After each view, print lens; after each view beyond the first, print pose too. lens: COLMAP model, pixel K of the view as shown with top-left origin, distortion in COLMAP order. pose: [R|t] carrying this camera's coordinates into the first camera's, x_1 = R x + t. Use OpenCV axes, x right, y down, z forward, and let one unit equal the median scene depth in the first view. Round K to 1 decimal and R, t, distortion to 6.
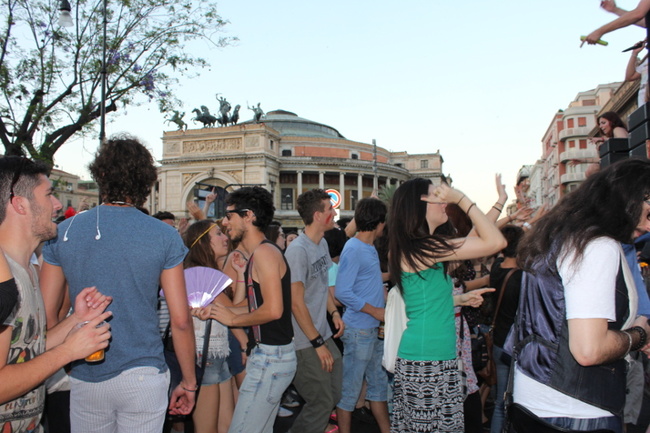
lens RADIAL K [[598.3, 0, 324.6], [0, 598.3, 225.5], [0, 0, 1]] dist [-0.137368, 0.136319]
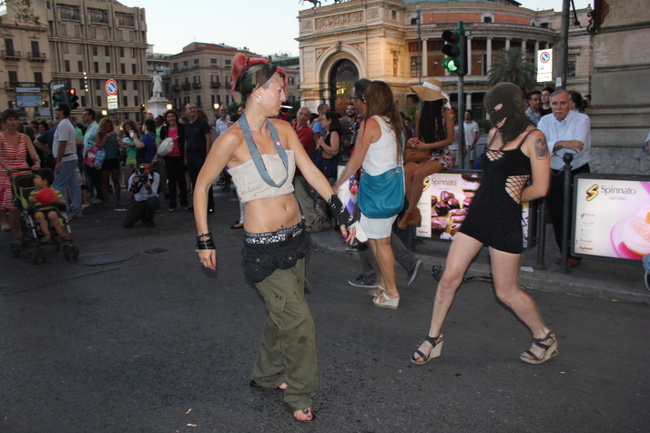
lens RADIAL K [[559.8, 0, 326.6], [0, 559.8, 224.3], [0, 0, 1]] dist [-0.153962, 0.145669]
pose [[0.921355, 0.048025, -0.385745, 0.185509], [0.043427, 0.973410, 0.224914, 0.000089], [0.386289, -0.223978, 0.894771, 0.017639]]
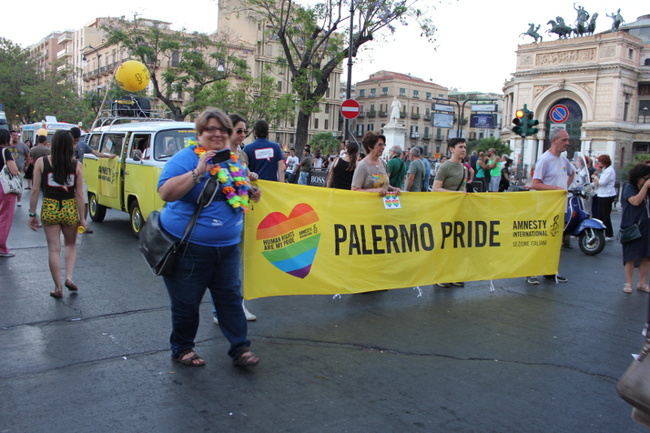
lens RADIAL K [[559.8, 0, 326.6], [0, 559.8, 224.3], [0, 0, 1]] dist [-0.153962, 0.145669]
pose [[0.802770, 0.117693, -0.584559, 0.054640], [-0.021881, 0.985482, 0.168364, -0.001044], [0.595887, -0.122367, 0.793690, -0.004733]]
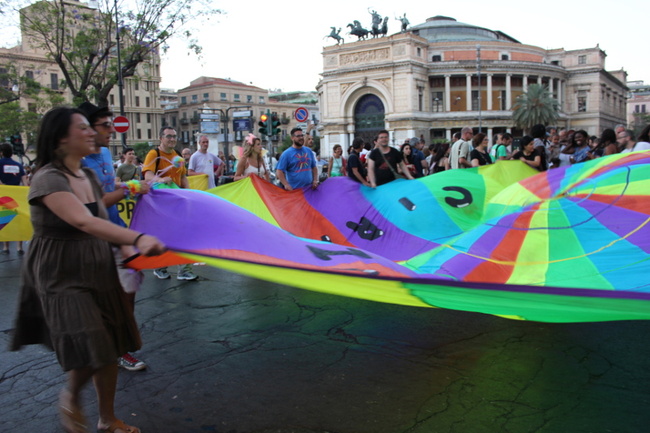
lens RADIAL K [[559.8, 0, 326.6], [0, 559.8, 224.3], [0, 0, 1]] dist [-0.153962, 0.145669]
pose [[0.939102, 0.019429, -0.343088, 0.099225], [0.040671, 0.985099, 0.167111, -0.001905], [0.341222, -0.170888, 0.924319, -0.025154]]
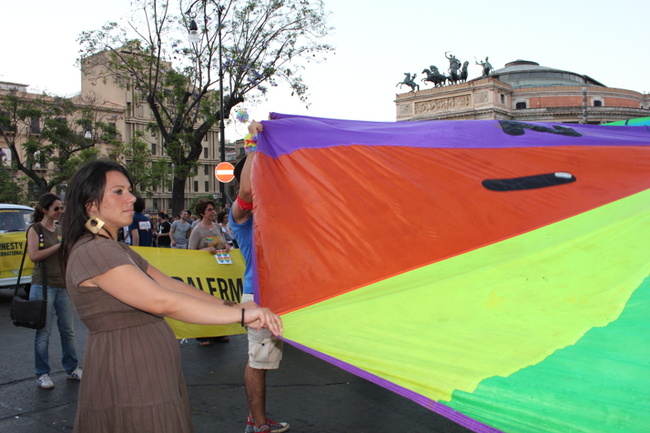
lens RADIAL K [[598.3, 0, 324.6], [0, 598.3, 225.5], [0, 0, 1]] dist [-0.137368, 0.136319]
pose [[0.901600, -0.006799, -0.432517, 0.063857], [0.038908, 0.997098, 0.065432, -0.001880], [0.430817, -0.075822, 0.899248, -0.013757]]
